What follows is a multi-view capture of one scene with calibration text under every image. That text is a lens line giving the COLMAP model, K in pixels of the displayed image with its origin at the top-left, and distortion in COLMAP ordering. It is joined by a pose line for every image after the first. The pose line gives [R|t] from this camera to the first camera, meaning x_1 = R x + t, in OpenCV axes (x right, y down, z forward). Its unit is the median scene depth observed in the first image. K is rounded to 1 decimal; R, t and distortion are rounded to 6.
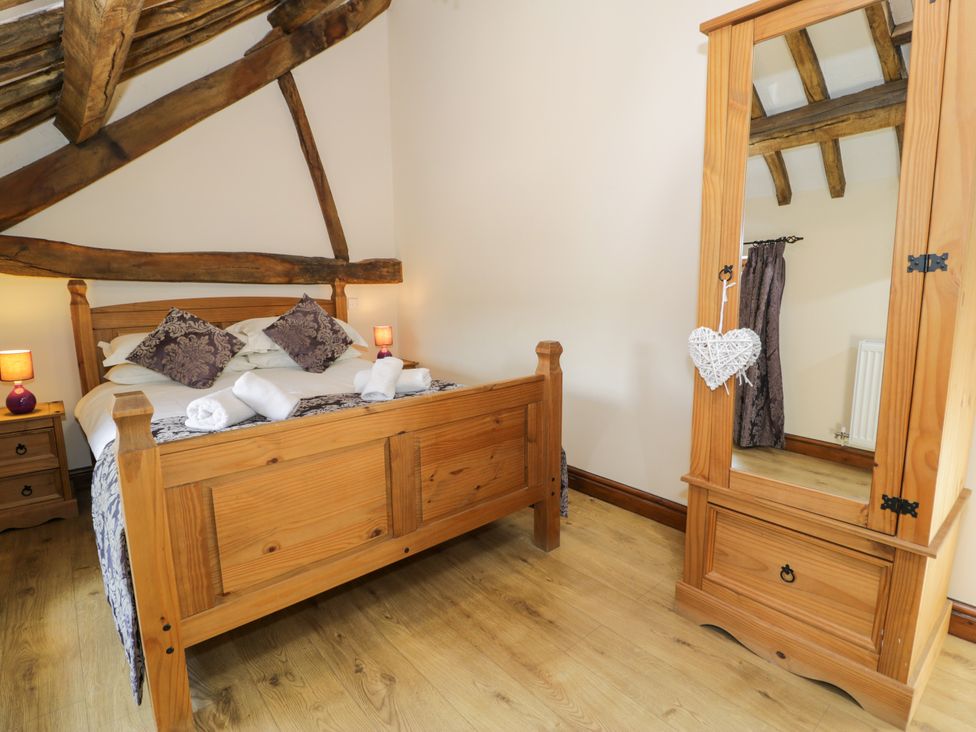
lens RADIAL K [[507.3, 0, 488.0], [0, 507.3, 366.0], [0, 0, 1]] dist [0.004022, -0.015598]
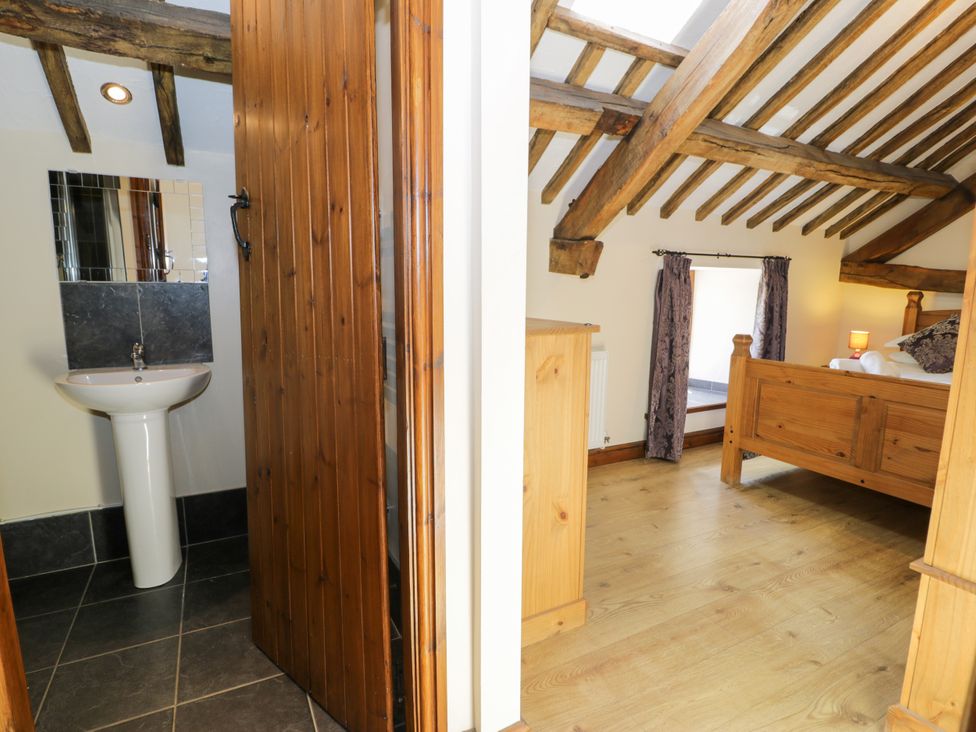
lens RADIAL K [[507.3, 0, 488.0], [0, 507.3, 366.0], [0, 0, 1]] dist [0.004022, -0.015598]
pose [[-0.229521, 0.149886, -0.961693, 1.395735], [-0.173192, 0.966013, 0.191894, -0.039325], [0.957771, 0.210601, -0.195762, 0.203952]]
